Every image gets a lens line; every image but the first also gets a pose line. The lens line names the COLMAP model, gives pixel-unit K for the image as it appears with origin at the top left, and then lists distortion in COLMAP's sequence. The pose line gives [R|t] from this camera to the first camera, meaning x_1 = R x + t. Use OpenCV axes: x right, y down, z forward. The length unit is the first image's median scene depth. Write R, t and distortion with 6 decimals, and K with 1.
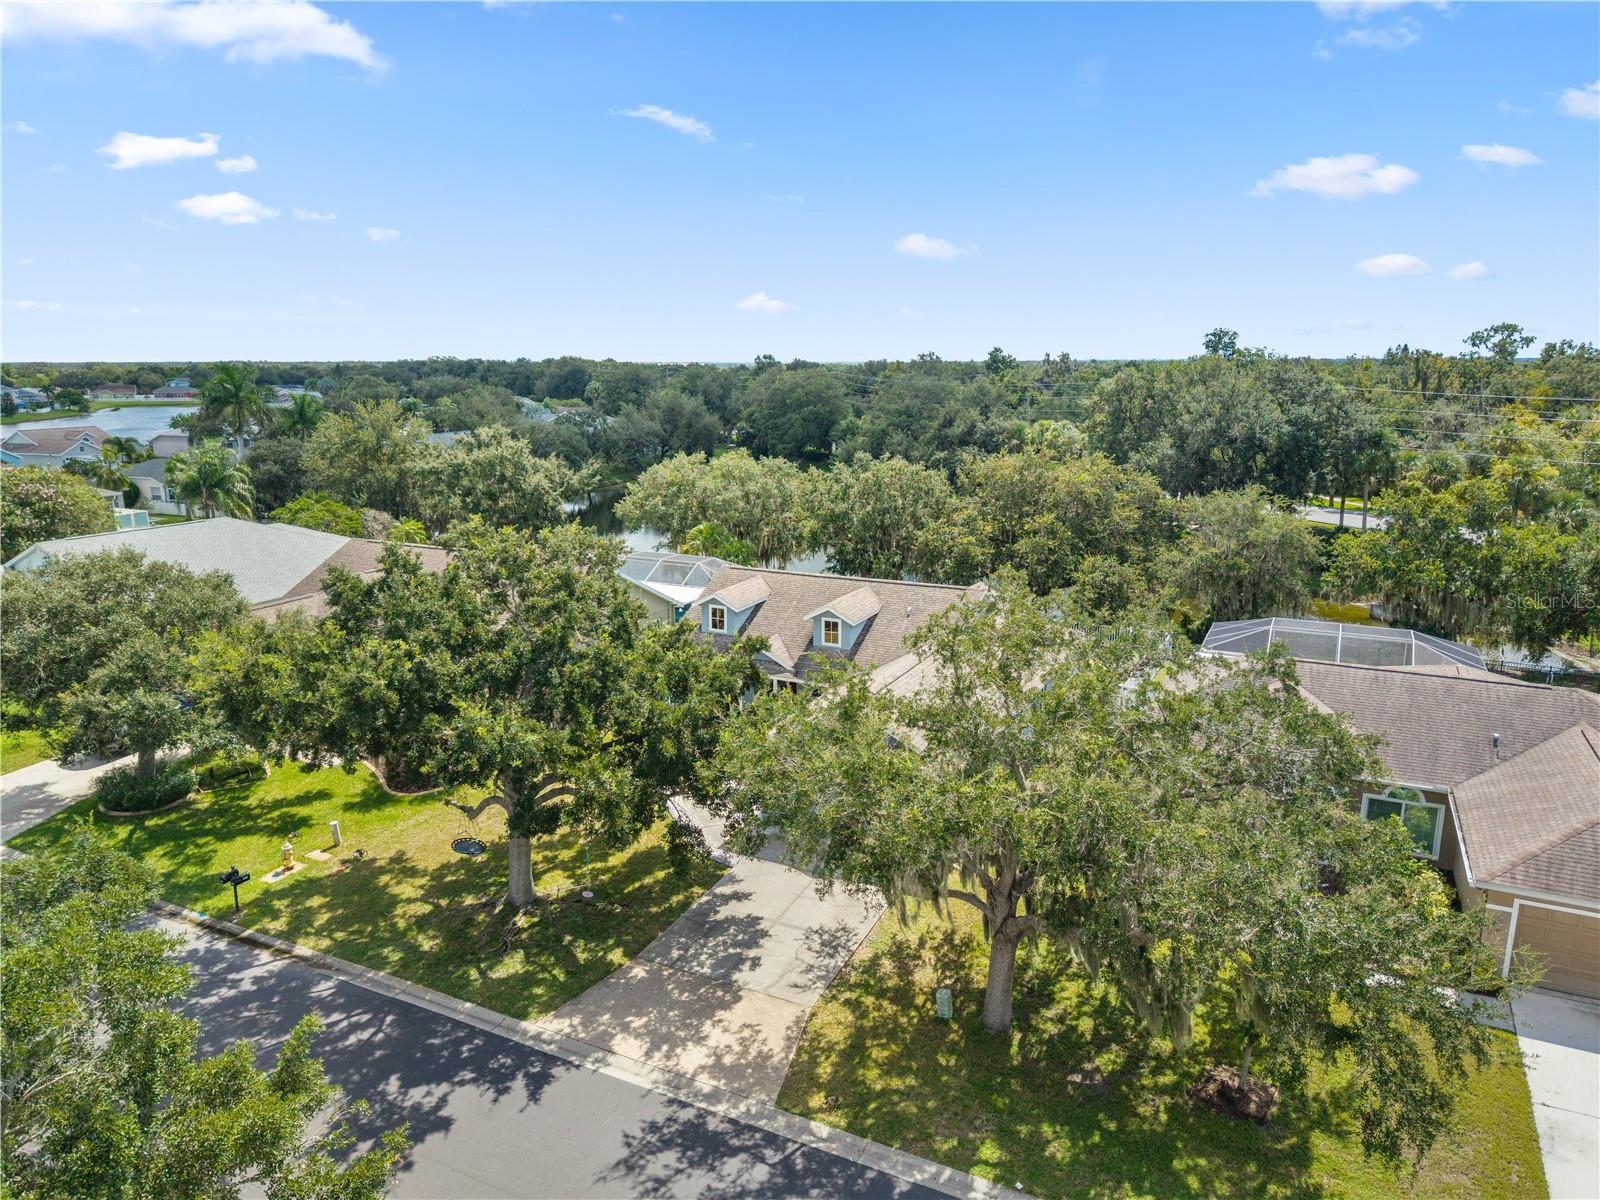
lens RADIAL K [[1108.6, 0, 799.2], [0, 1108.6, 593.6], [0, 0, 1]] dist [0.033268, -0.022432]
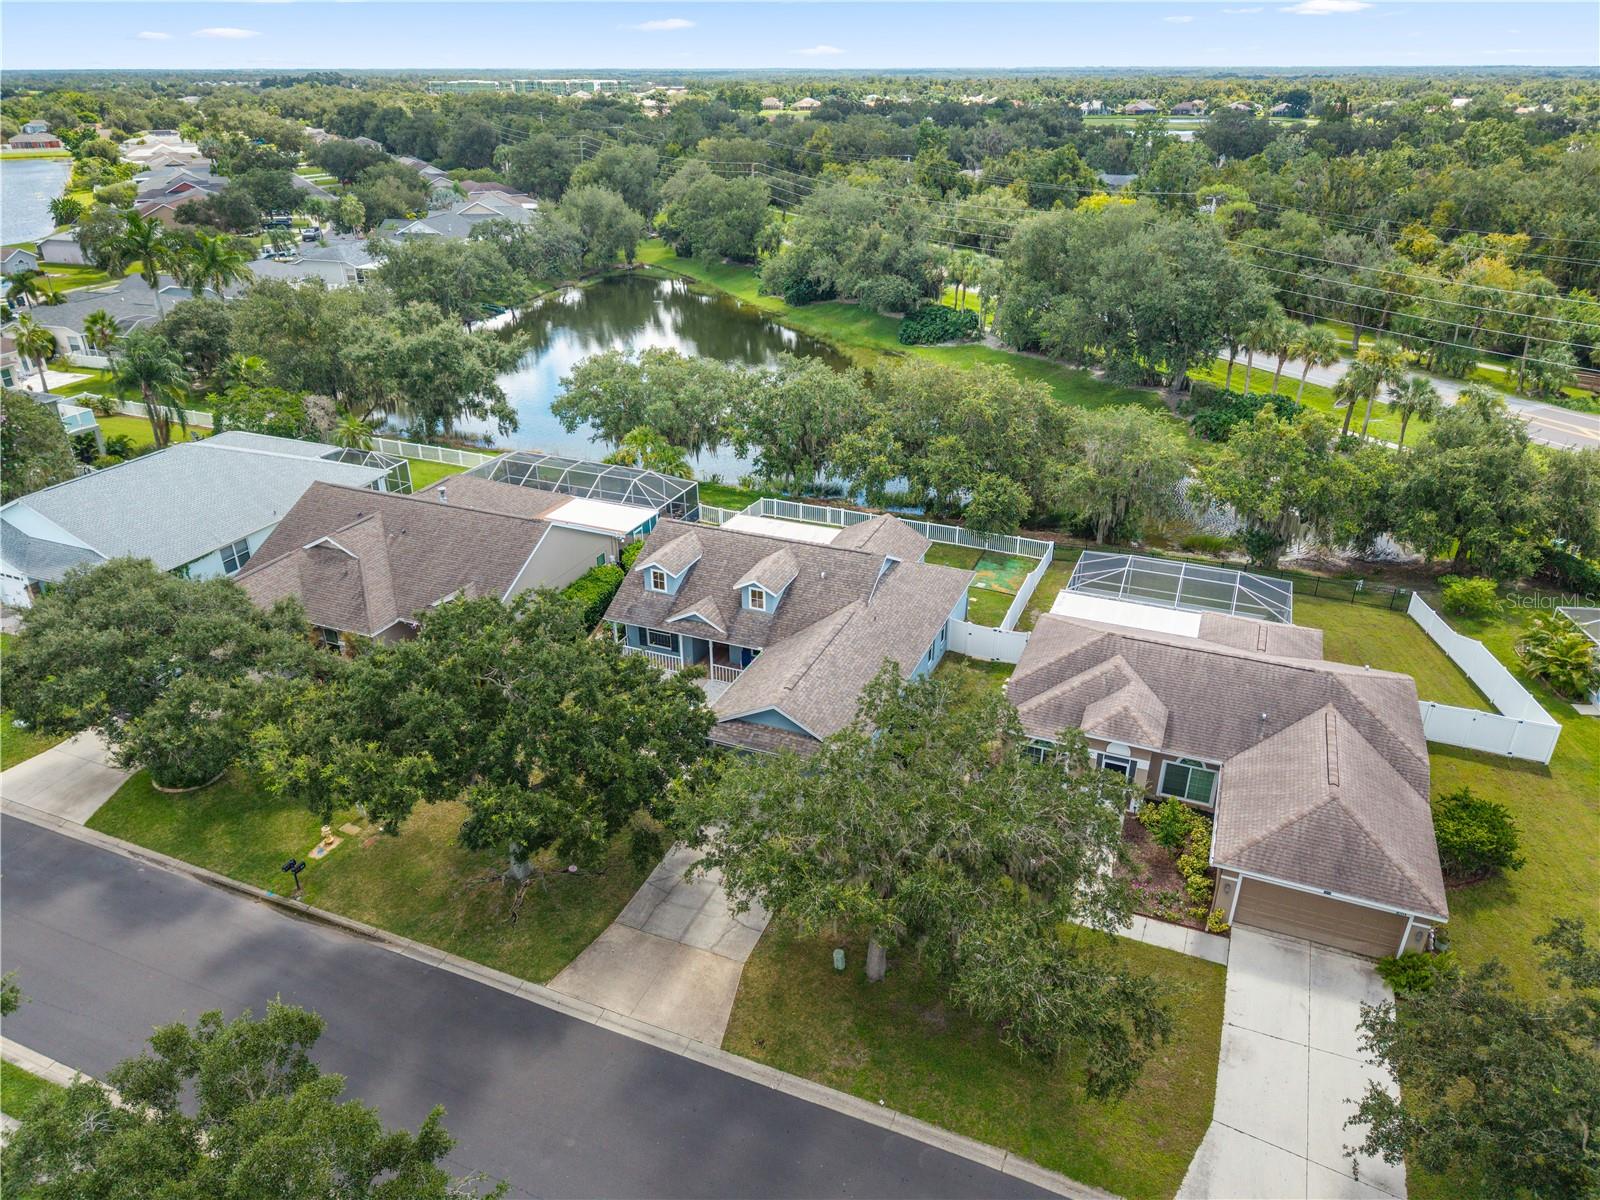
lens RADIAL K [[1108.6, 0, 803.0], [0, 1108.6, 608.3], [0, 0, 1]] dist [0.033268, -0.022432]
pose [[0.997825, -0.026551, 0.060327, 0.004809], [0.011347, 0.970811, 0.239577, -0.167604], [-0.064927, -0.238371, 0.969001, -0.105913]]
